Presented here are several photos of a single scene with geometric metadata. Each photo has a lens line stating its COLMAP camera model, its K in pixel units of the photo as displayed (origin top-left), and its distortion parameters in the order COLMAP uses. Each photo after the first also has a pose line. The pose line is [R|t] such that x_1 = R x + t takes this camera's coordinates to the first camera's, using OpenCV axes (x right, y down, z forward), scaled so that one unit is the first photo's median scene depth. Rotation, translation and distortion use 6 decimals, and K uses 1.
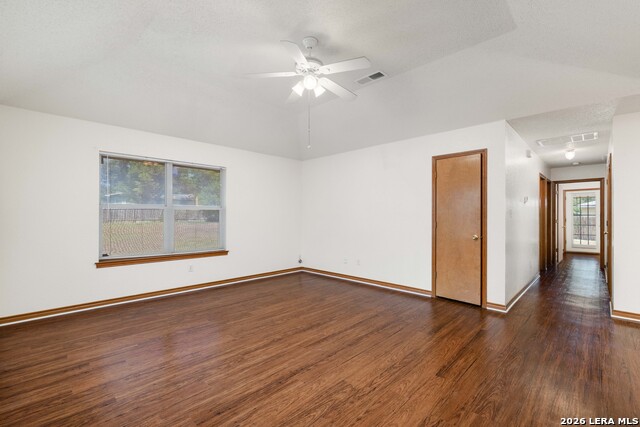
lens RADIAL K [[280.3, 0, 321.0], [0, 280.3, 214.8], [0, 0, 1]] dist [0.000704, 0.000430]
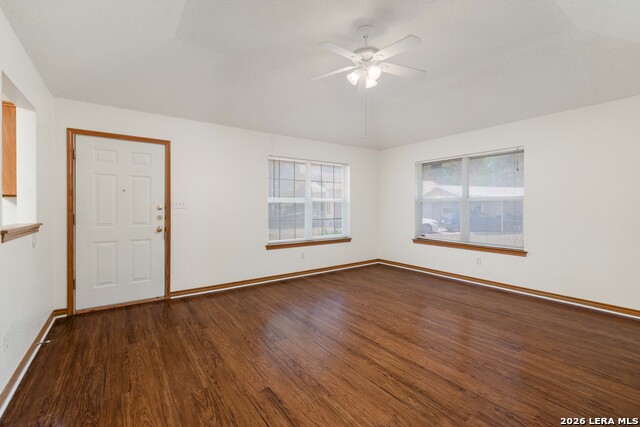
lens RADIAL K [[281.0, 0, 319.2], [0, 281.0, 207.2], [0, 0, 1]] dist [-0.001894, 0.000261]
pose [[-0.169985, -0.000768, -0.985446, 1.062420], [0.004017, 0.999991, -0.001473, 0.006122], [0.985438, -0.004209, -0.169981, 1.110818]]
